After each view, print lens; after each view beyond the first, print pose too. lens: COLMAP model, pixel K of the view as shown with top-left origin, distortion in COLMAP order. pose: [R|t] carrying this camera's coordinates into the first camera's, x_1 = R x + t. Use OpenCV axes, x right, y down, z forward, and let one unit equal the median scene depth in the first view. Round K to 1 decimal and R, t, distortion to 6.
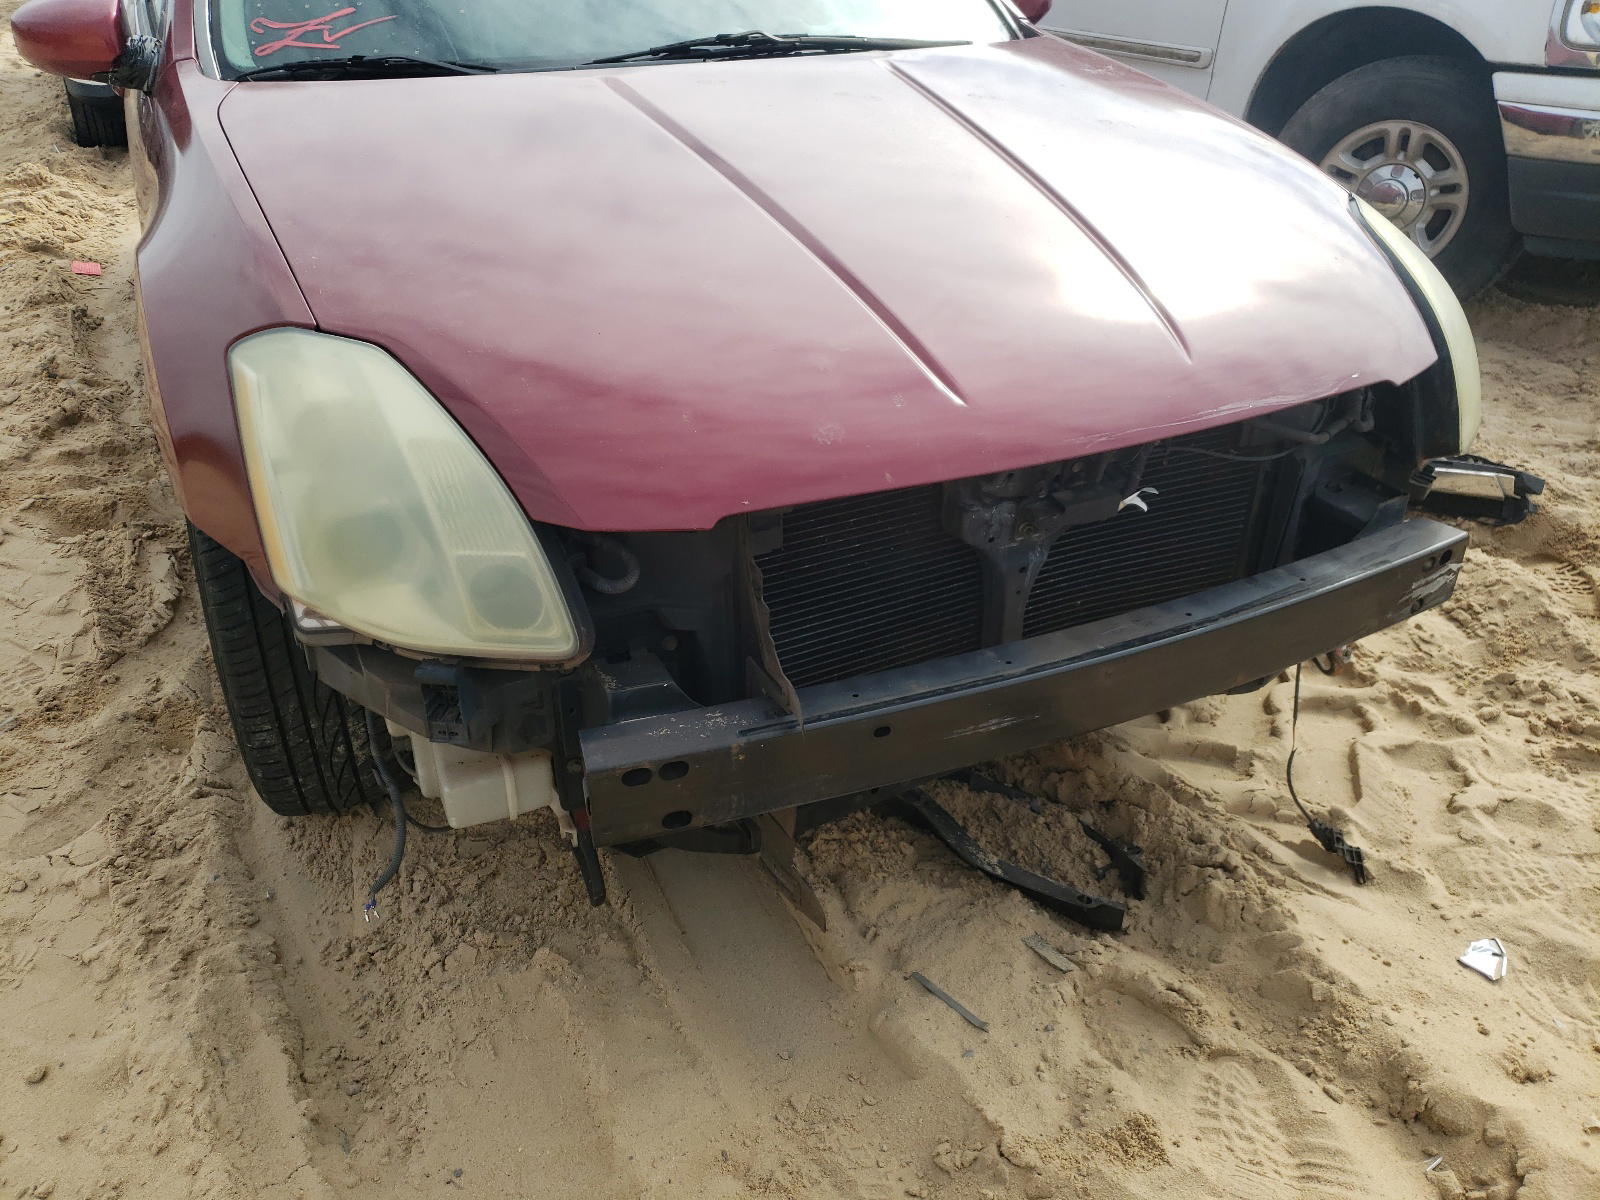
lens RADIAL K [[1297.3, 0, 800.0], [0, 1297.3, 600.0], [0, 0, 1]] dist [-0.010759, 0.019055]
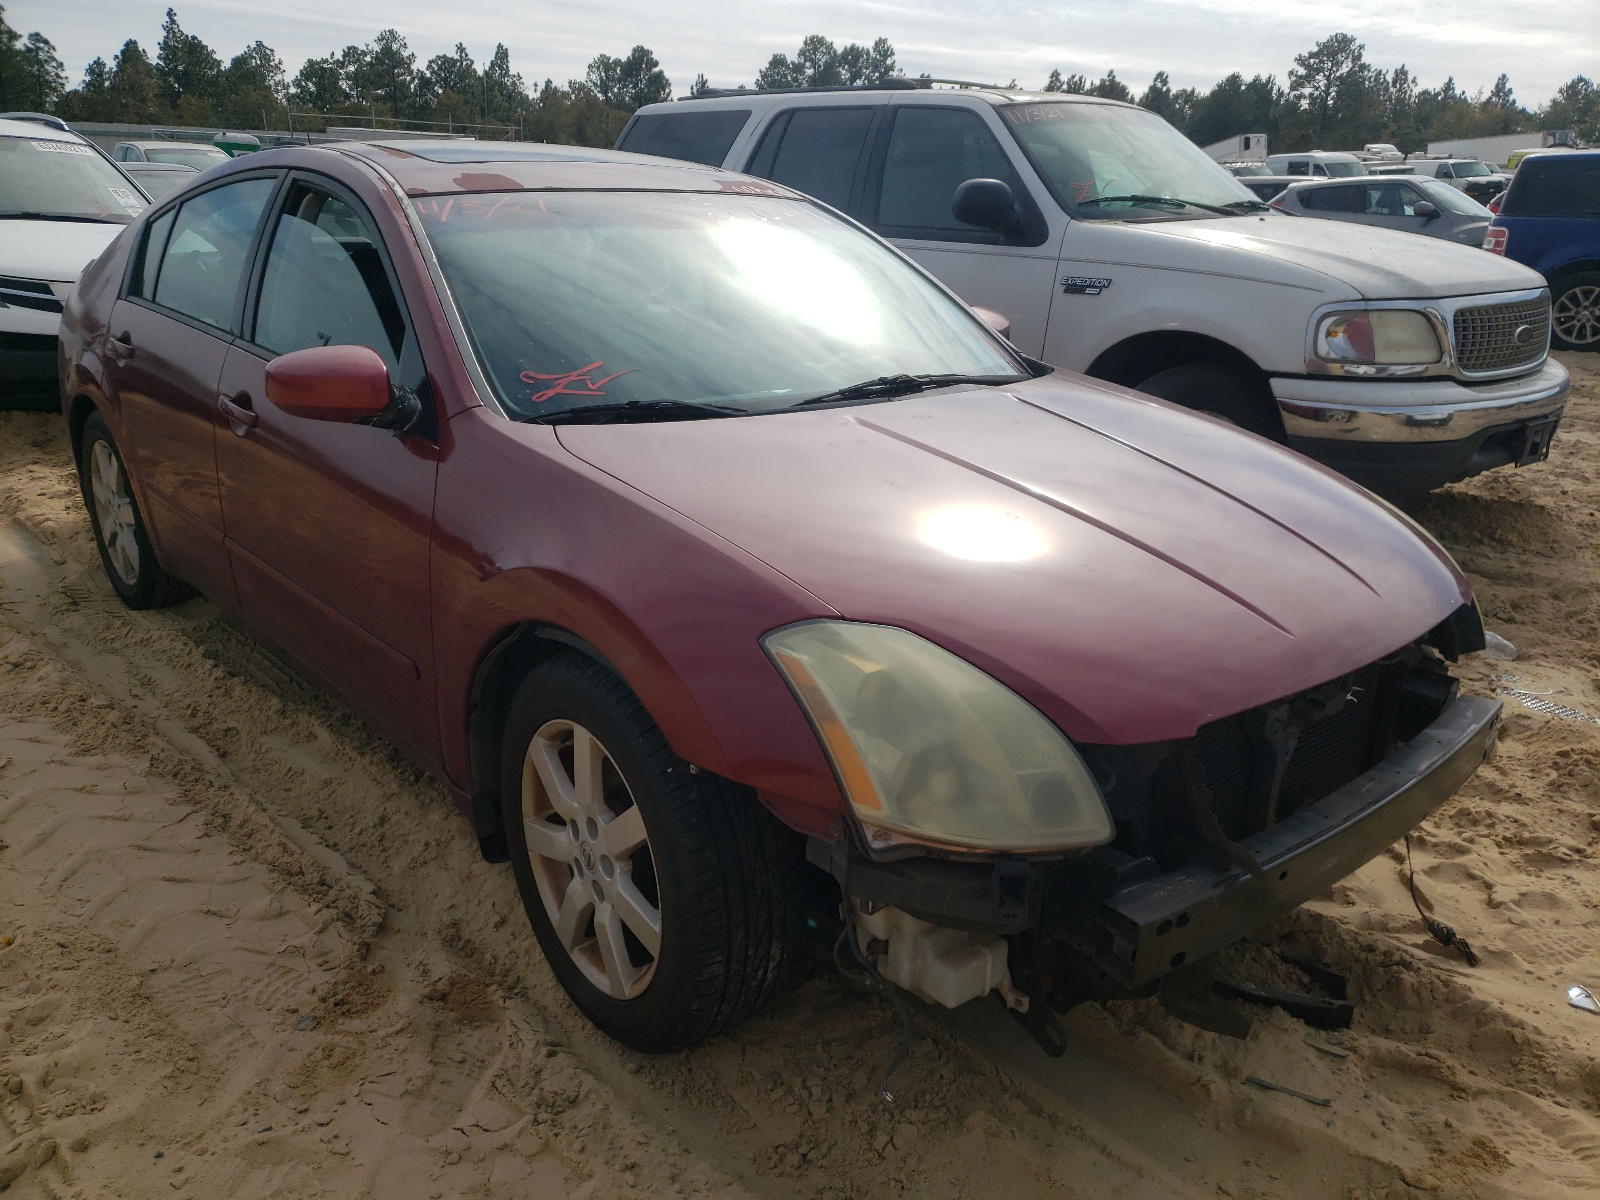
lens RADIAL K [[1297.3, 0, 800.0], [0, 1297.3, 600.0], [0, 0, 1]] dist [-0.010759, 0.019055]
pose [[0.954475, -0.068139, 0.290406, -0.635796], [0.123699, 0.976319, -0.177481, -0.001536], [-0.271435, 0.205324, 0.940300, -0.171699]]
